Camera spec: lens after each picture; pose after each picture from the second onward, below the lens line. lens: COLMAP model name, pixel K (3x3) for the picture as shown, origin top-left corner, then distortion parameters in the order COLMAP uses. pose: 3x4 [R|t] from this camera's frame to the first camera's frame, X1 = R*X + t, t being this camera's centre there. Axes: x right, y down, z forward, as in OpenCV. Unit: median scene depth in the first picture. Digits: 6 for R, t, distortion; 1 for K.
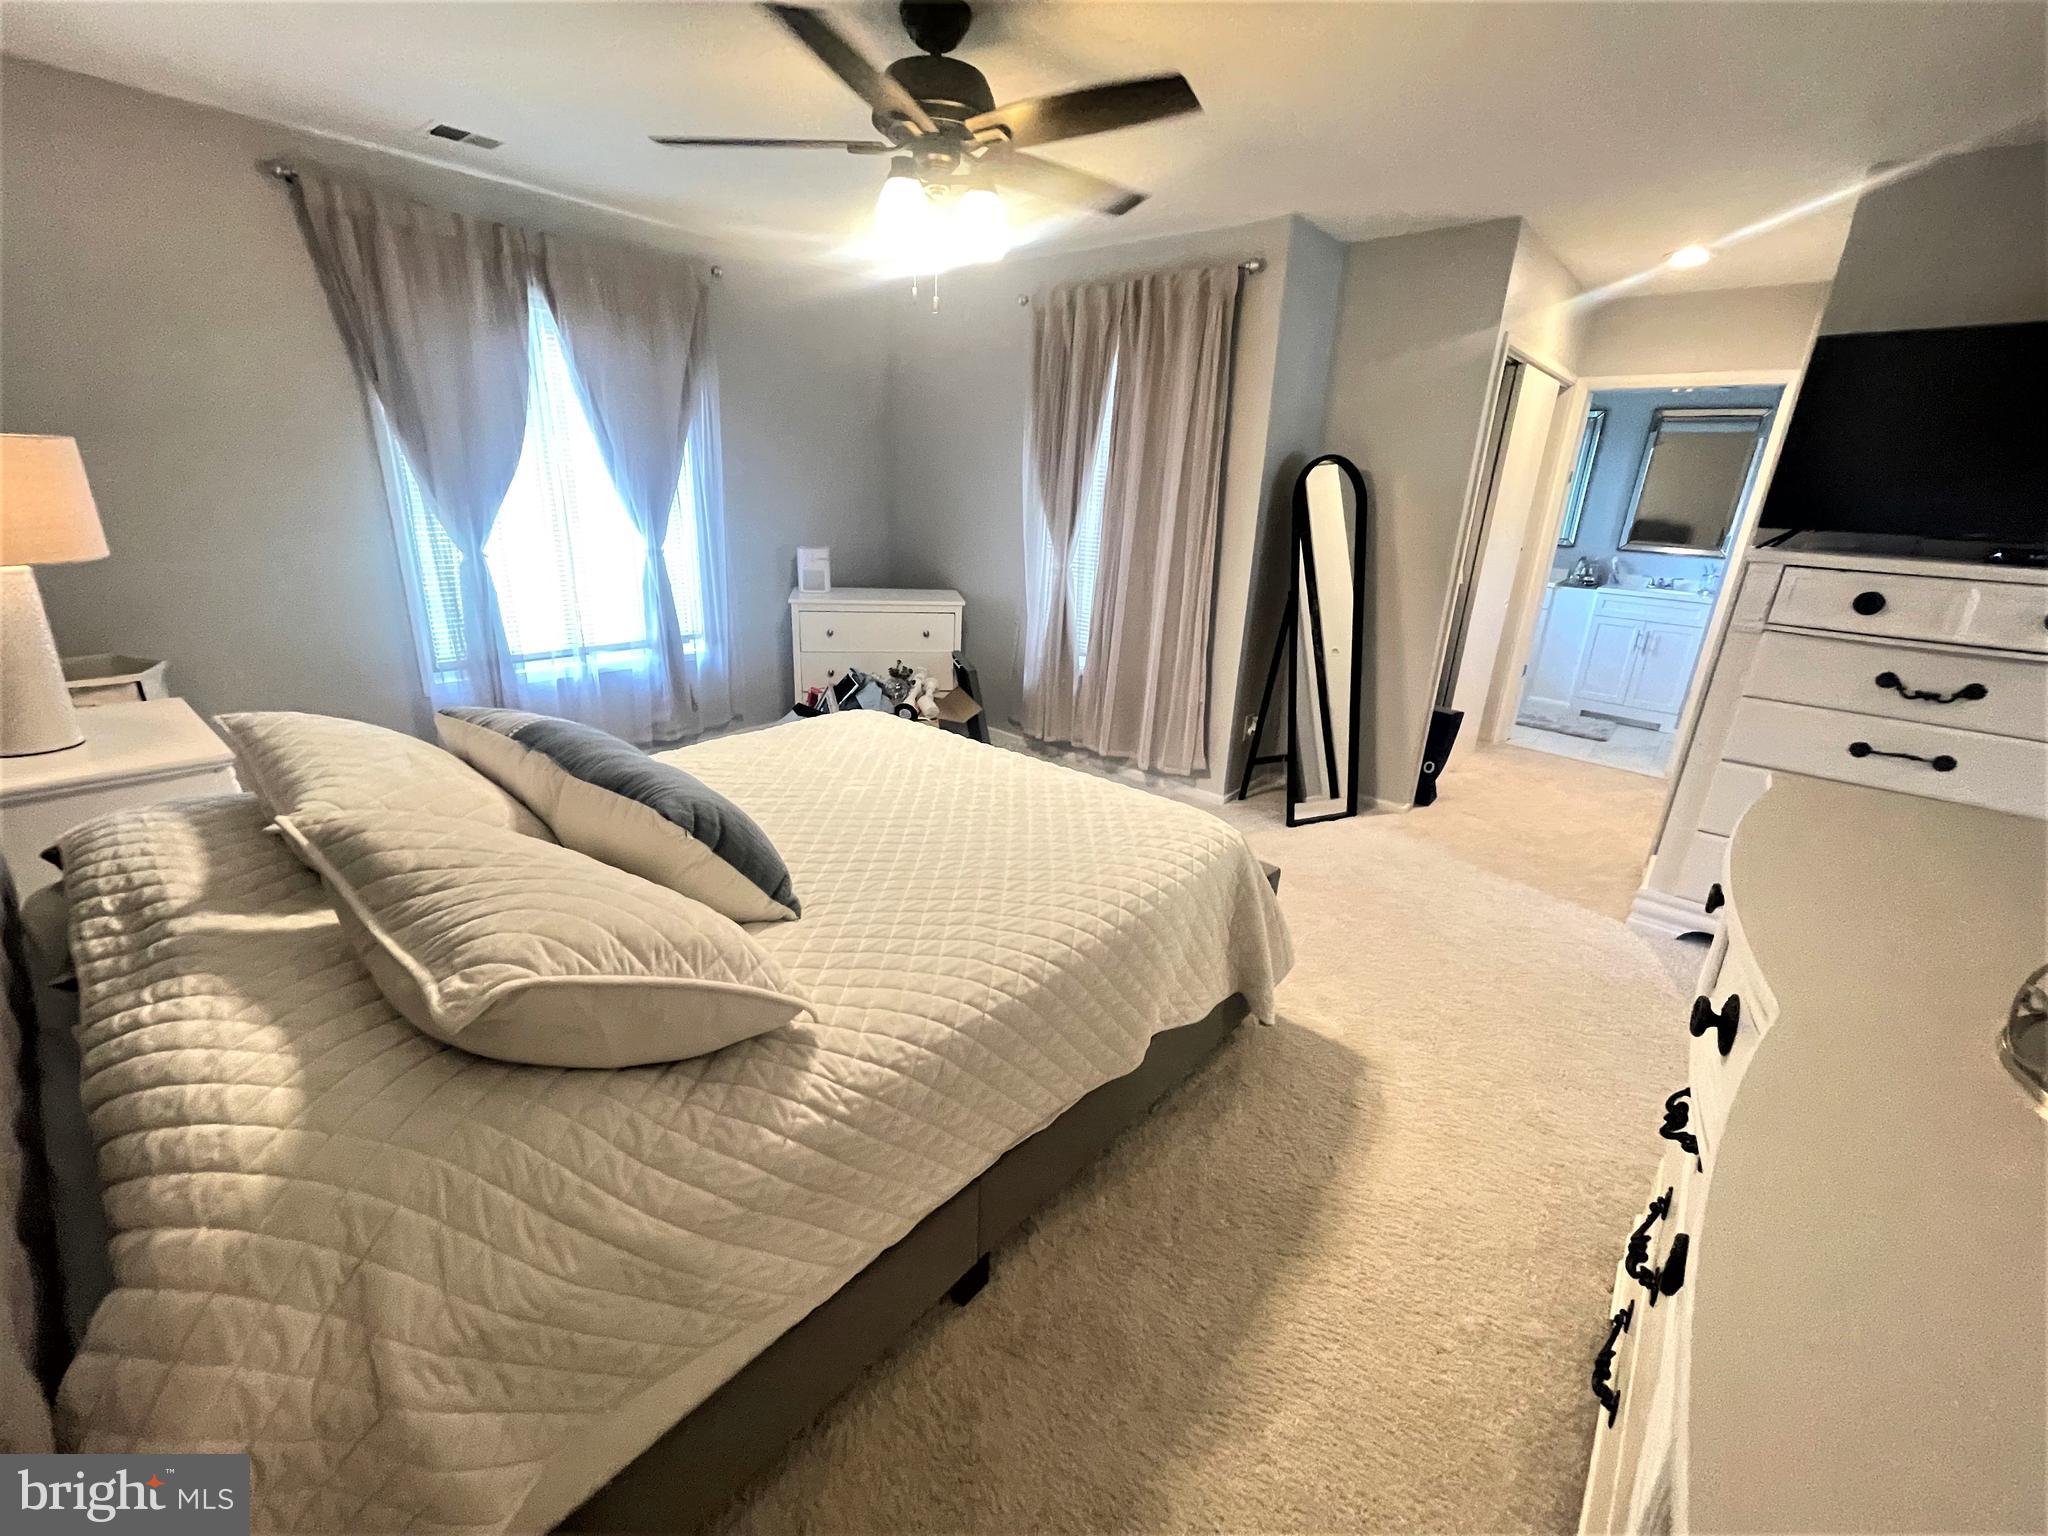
lens RADIAL K [[831.1, 0, 1024.0], [0, 831.1, 768.0], [0, 0, 1]] dist [-0.000622, -0.000344]
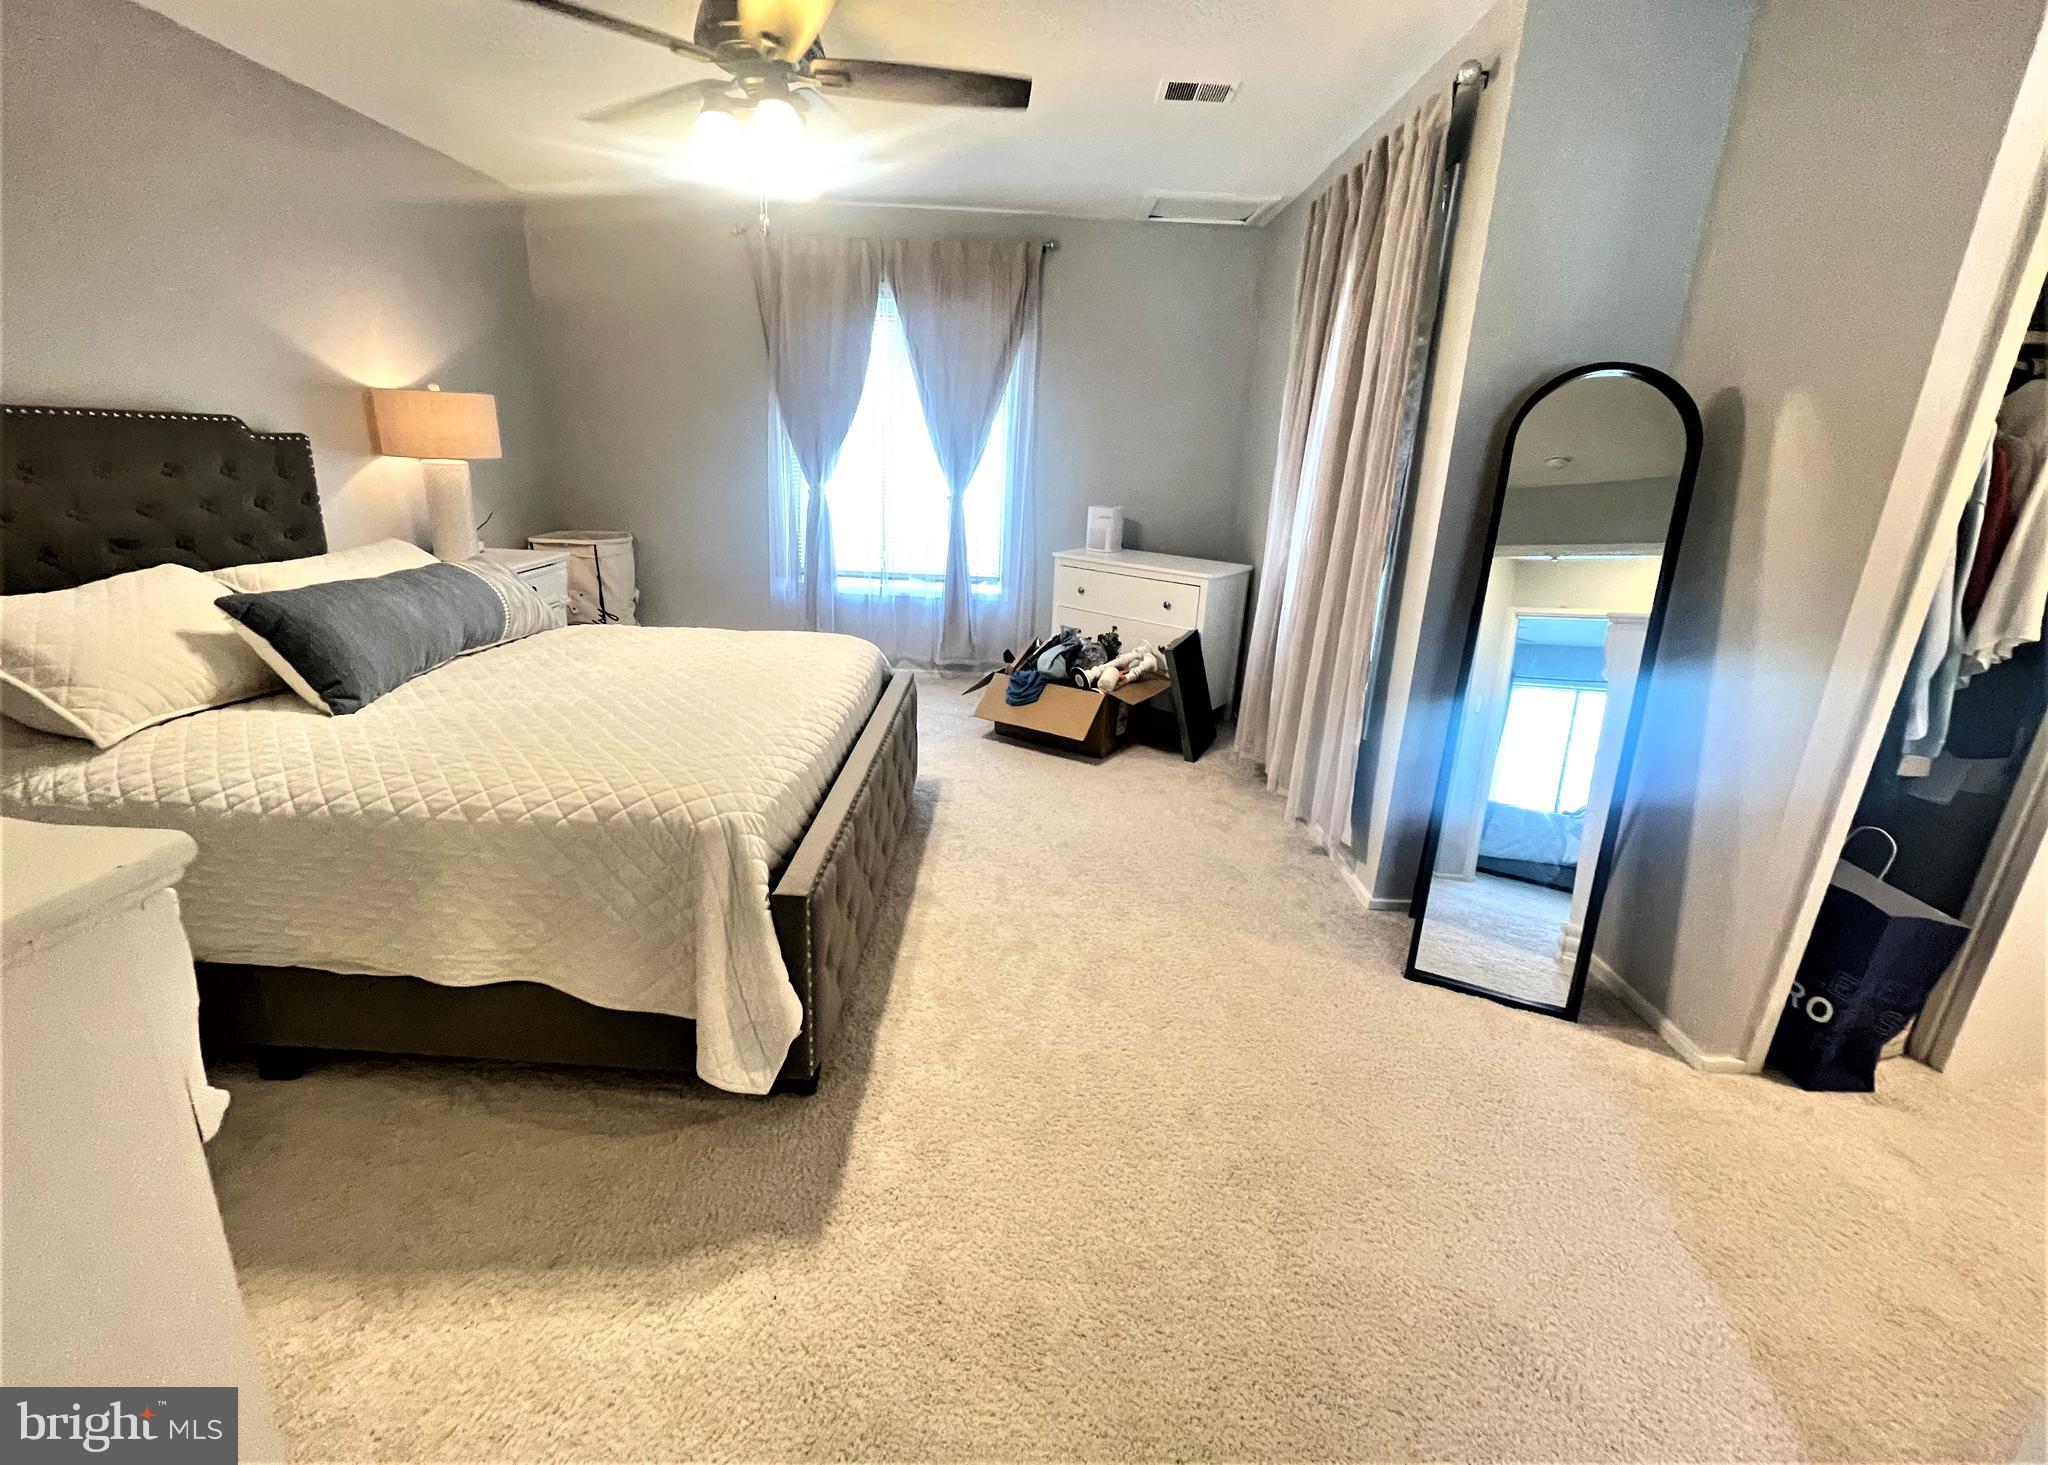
lens RADIAL K [[849.3, 0, 1020.6], [0, 849.3, 685.0], [0, 0, 1]] dist [-0.000621, -0.000105]
pose [[0.650218, 0.202356, -0.732303, 0.517474], [-0.267819, 0.963053, 0.028320, -0.072111], [0.710977, 0.177711, 0.680390, 0.317690]]
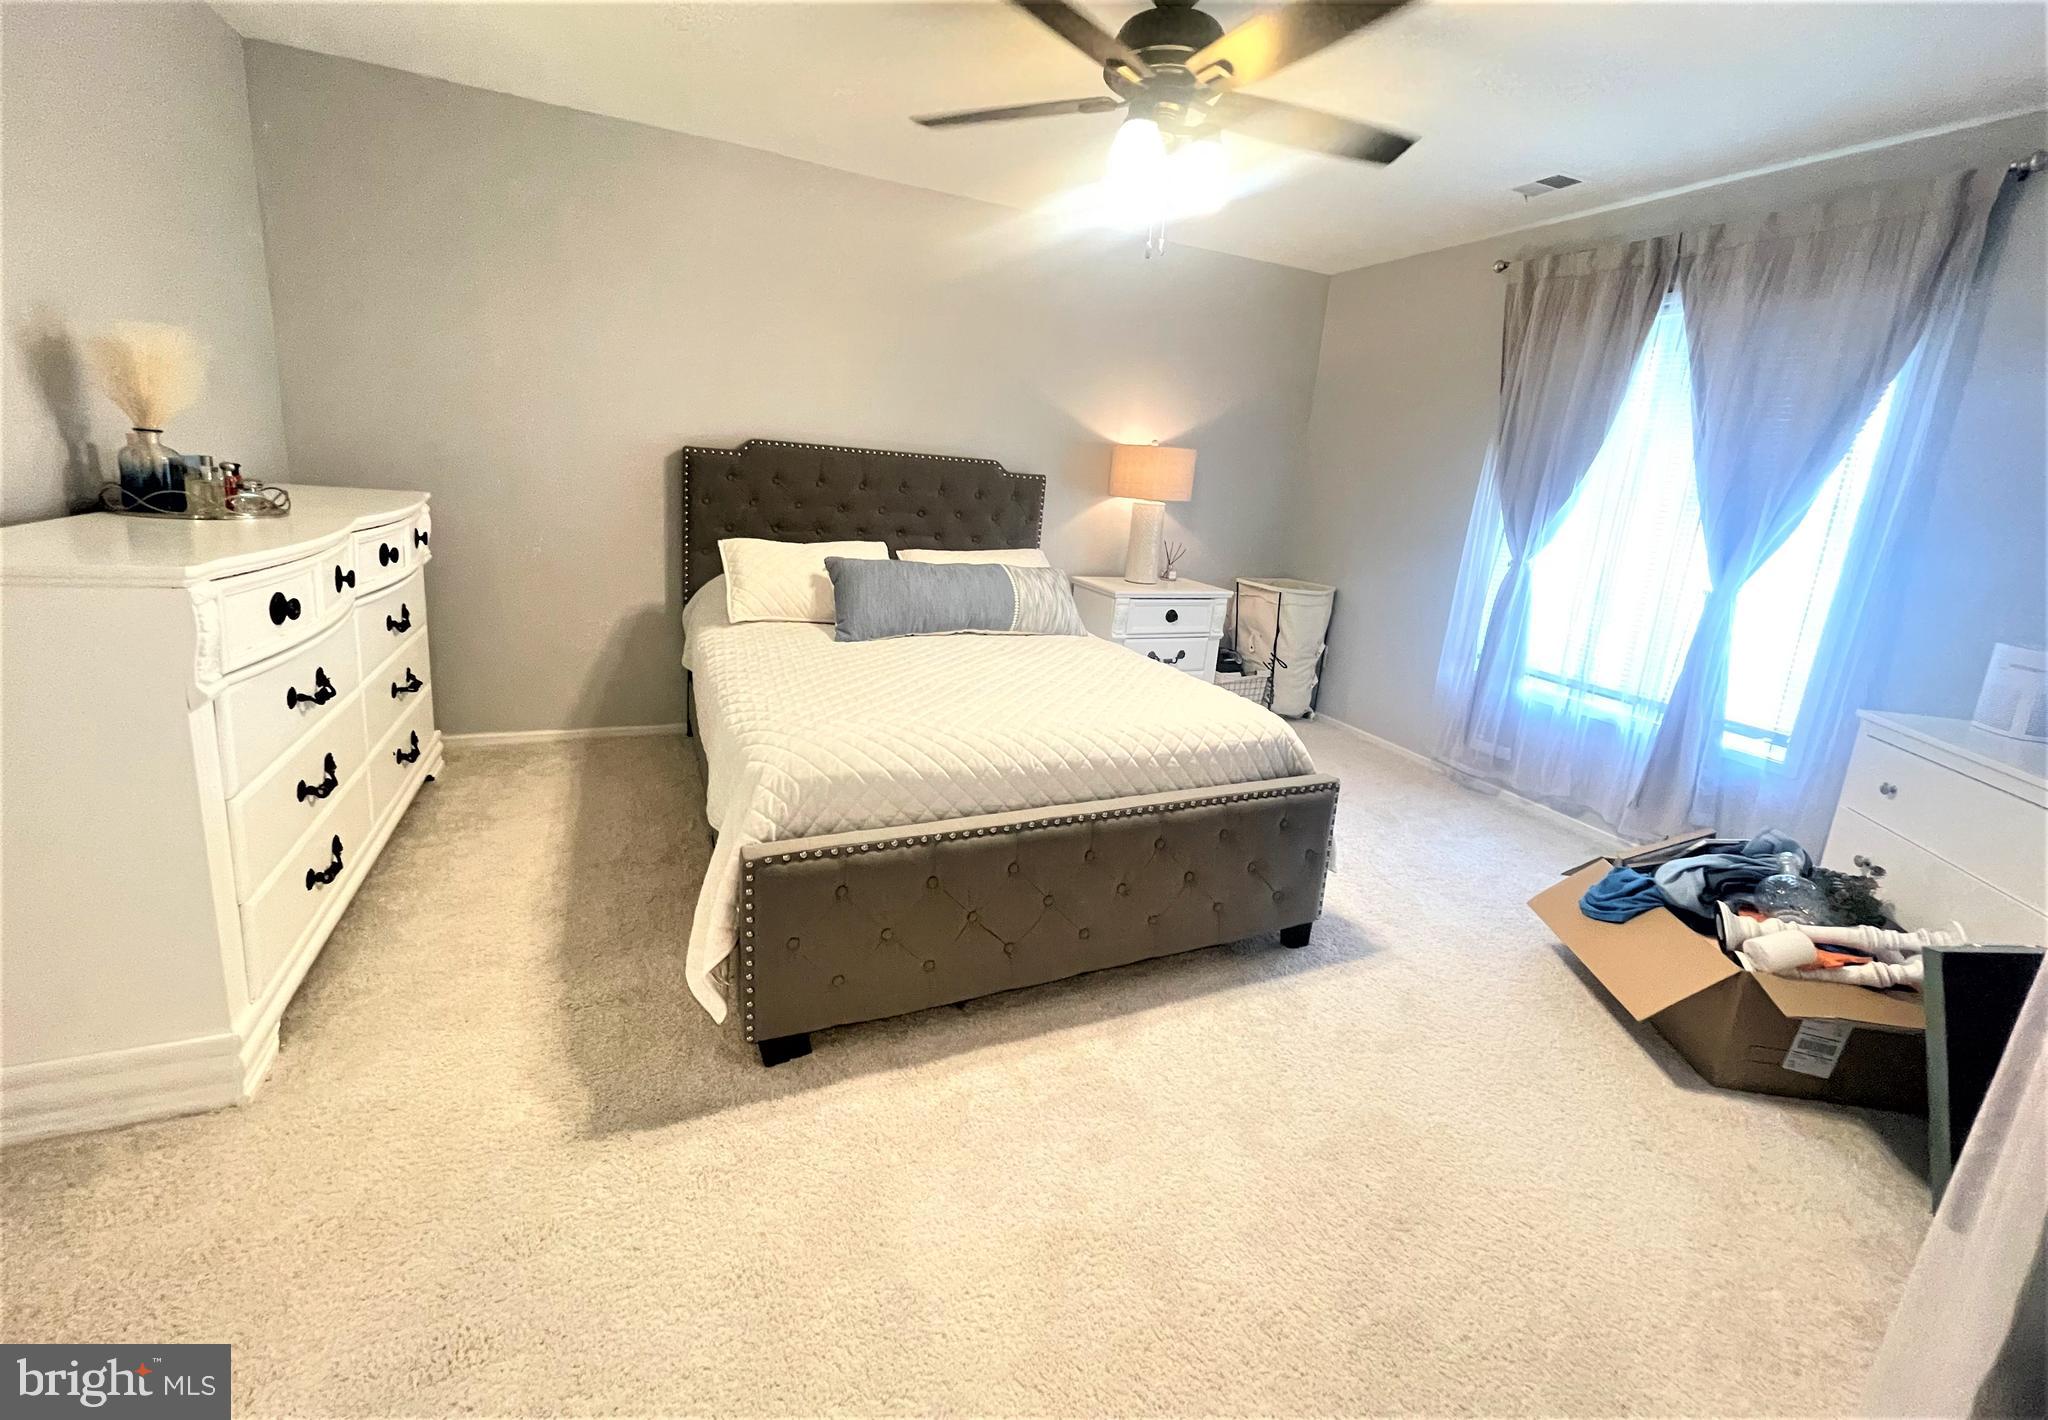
lens RADIAL K [[837.4, 0, 1016.5], [0, 837.4, 641.9], [0, 0, 1]] dist [0.000657, -0.000055]
pose [[-0.426828, 0.127398, -0.895314, 0.479487], [-0.375634, 0.875604, 0.303672, -0.217175], [0.822628, 0.465926, -0.325878, 0.753171]]
